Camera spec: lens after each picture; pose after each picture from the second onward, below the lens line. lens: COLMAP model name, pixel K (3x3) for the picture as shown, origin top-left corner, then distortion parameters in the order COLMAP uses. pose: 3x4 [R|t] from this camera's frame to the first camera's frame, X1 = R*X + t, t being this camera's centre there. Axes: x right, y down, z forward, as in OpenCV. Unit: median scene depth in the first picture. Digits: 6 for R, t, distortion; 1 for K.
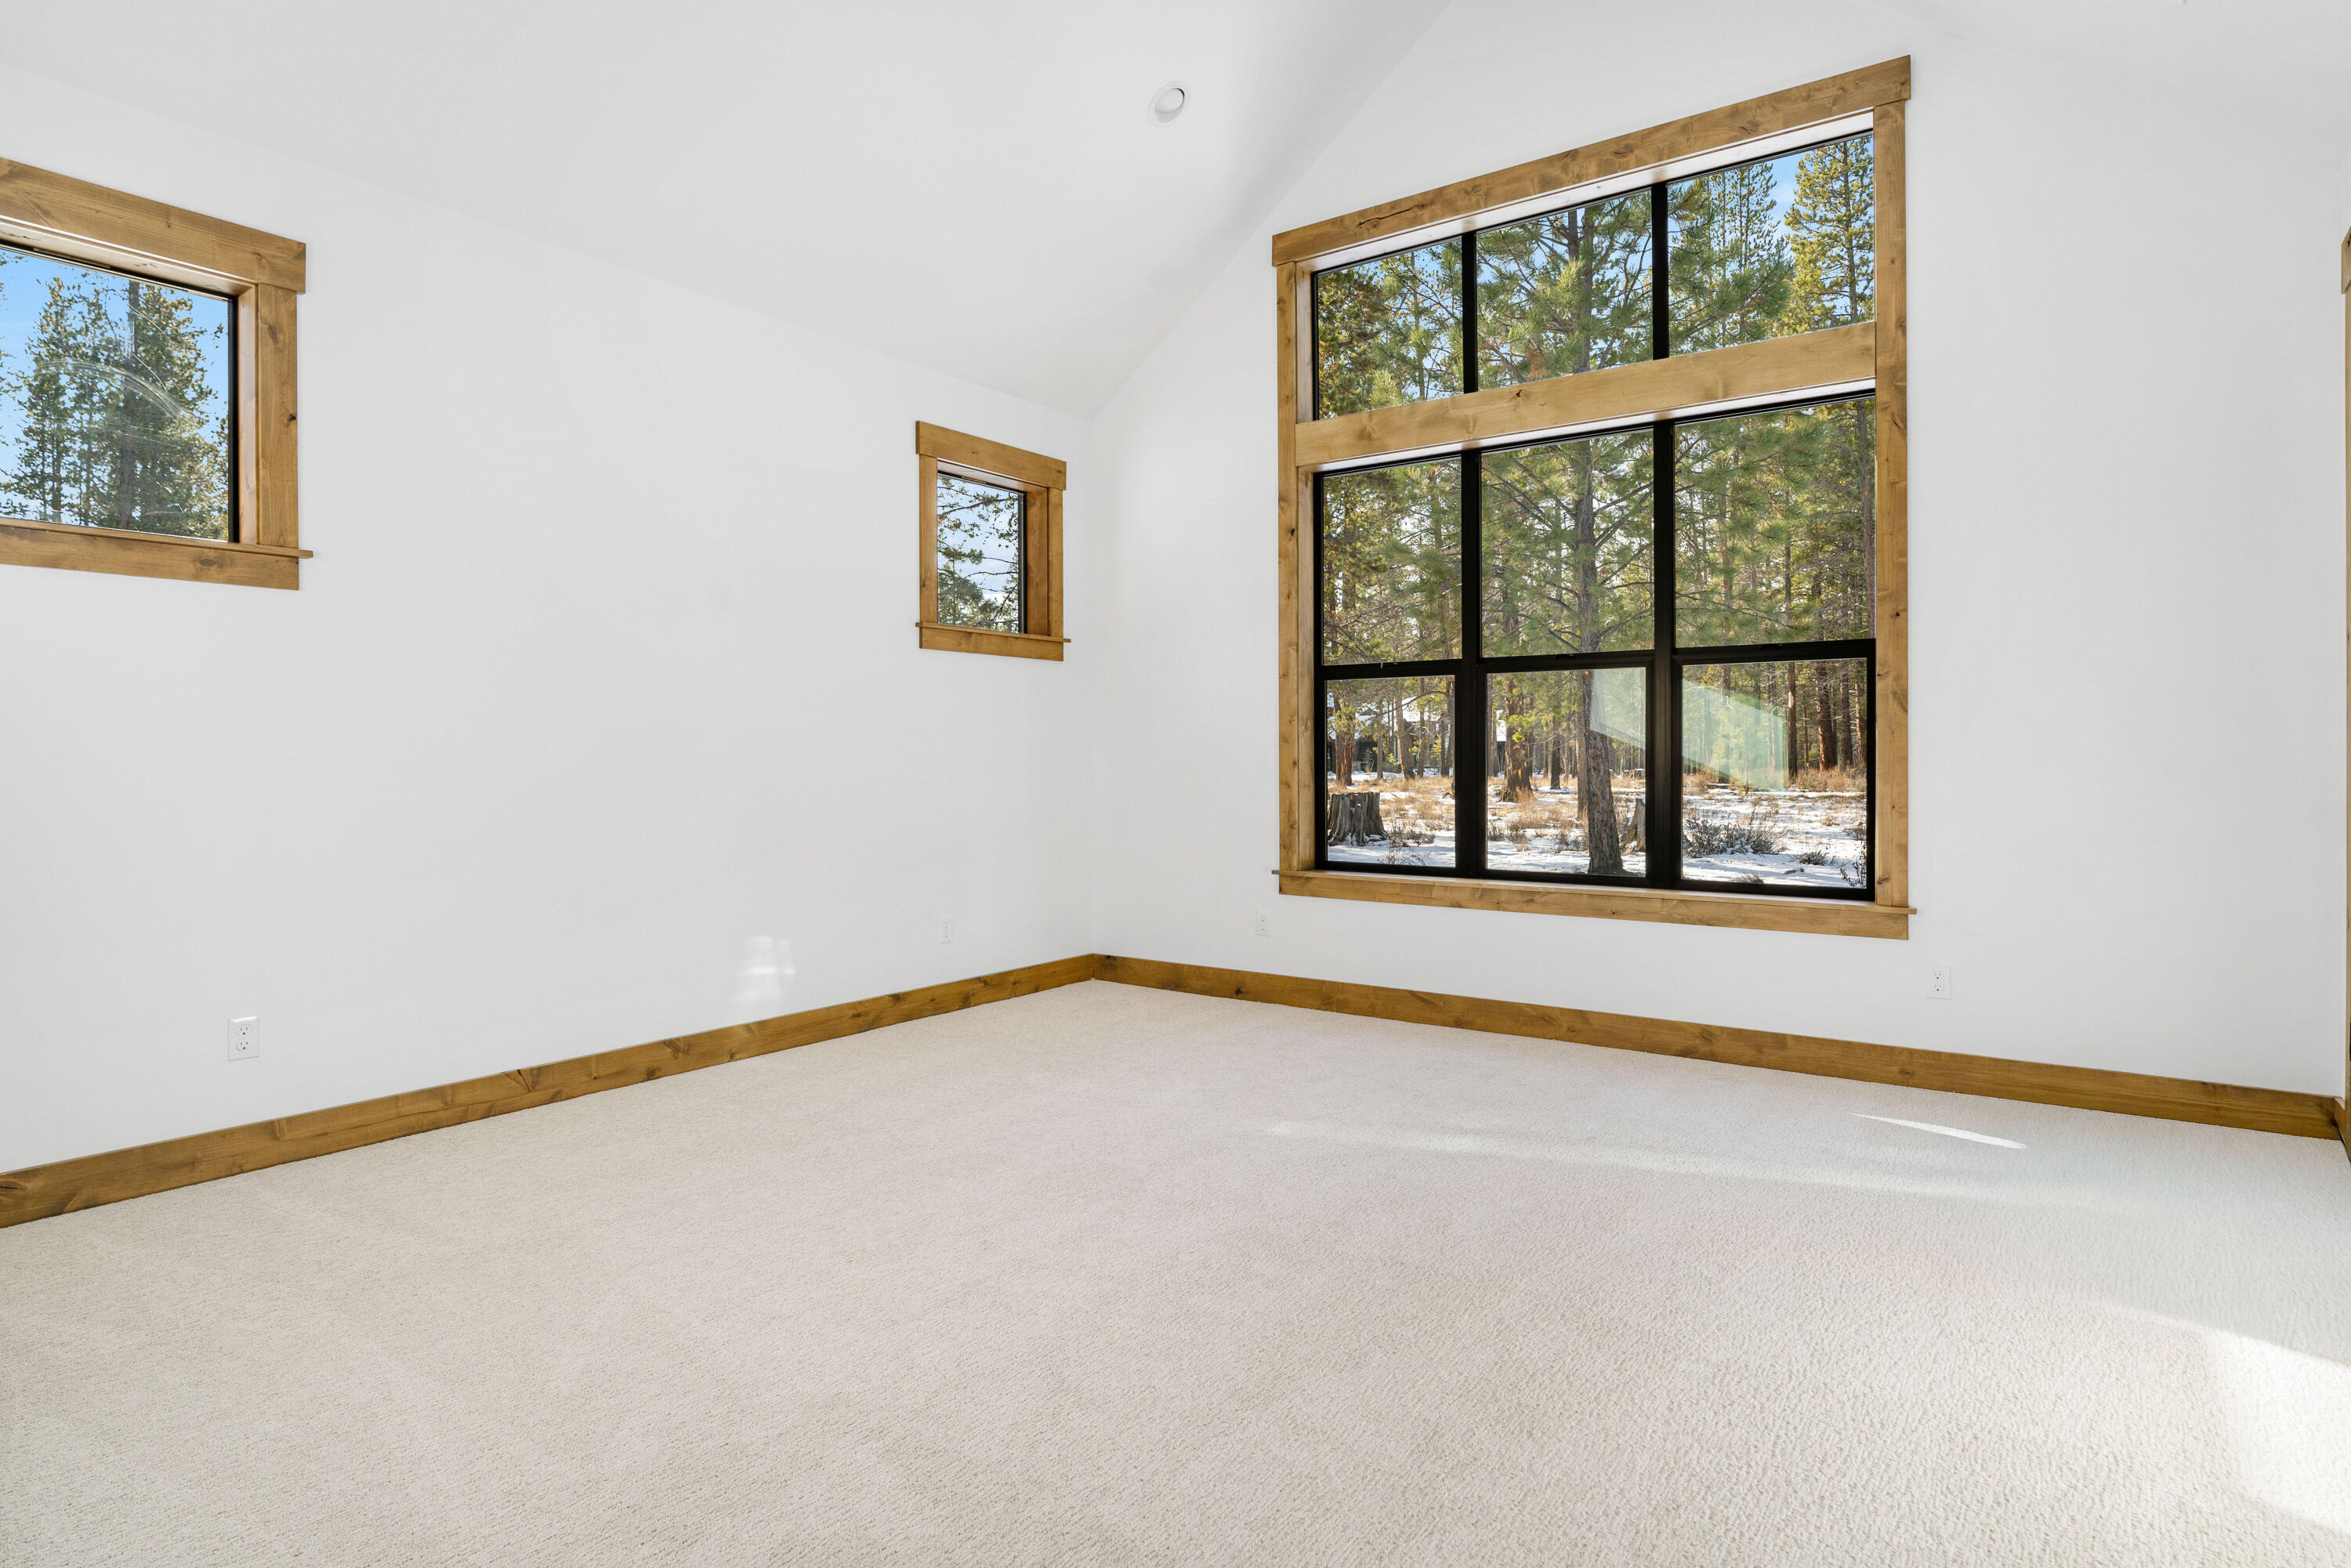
lens RADIAL K [[1260.1, 0, 1164.9], [0, 1260.1, 775.2], [0, 0, 1]] dist [-0.003241, 0.001884]
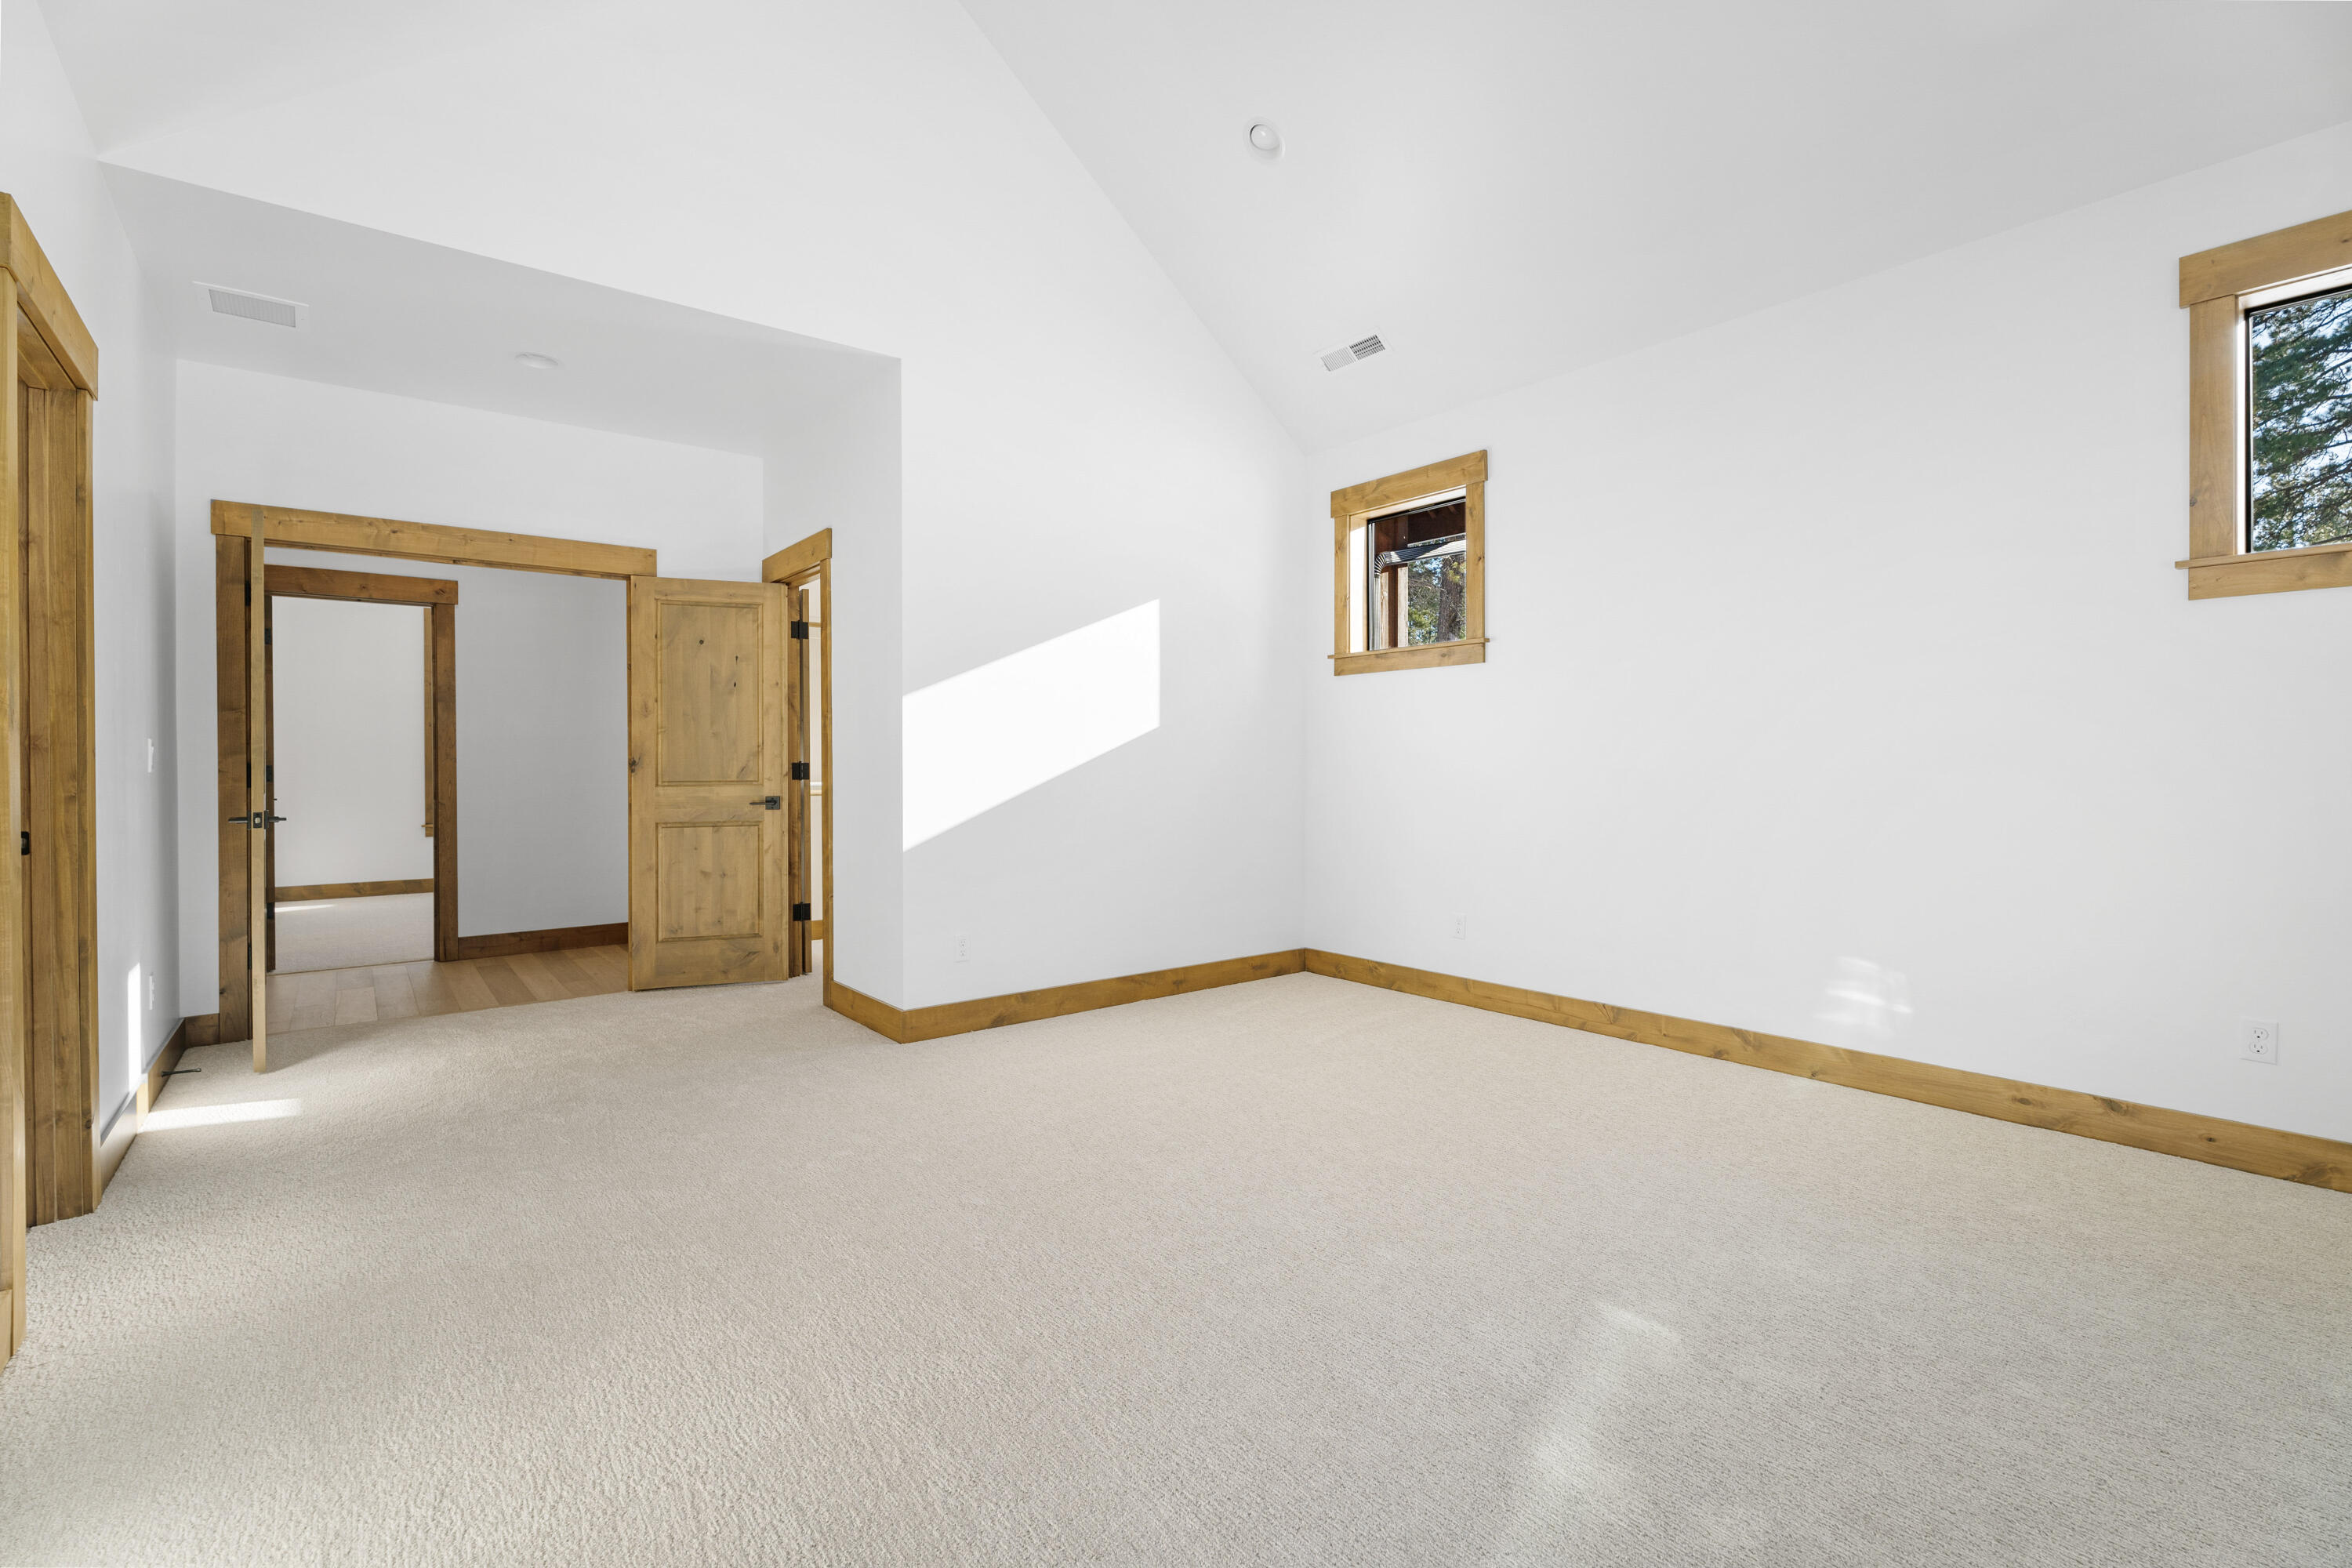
lens RADIAL K [[1060.4, 0, 1159.8], [0, 1060.4, 776.5], [0, 0, 1]] dist [0.001763, -0.003917]
pose [[-0.291505, 0.011114, -0.956505, 0.678690], [-0.011404, 0.999821, 0.015093, -0.011804], [0.956501, 0.015307, -0.291327, 0.896921]]
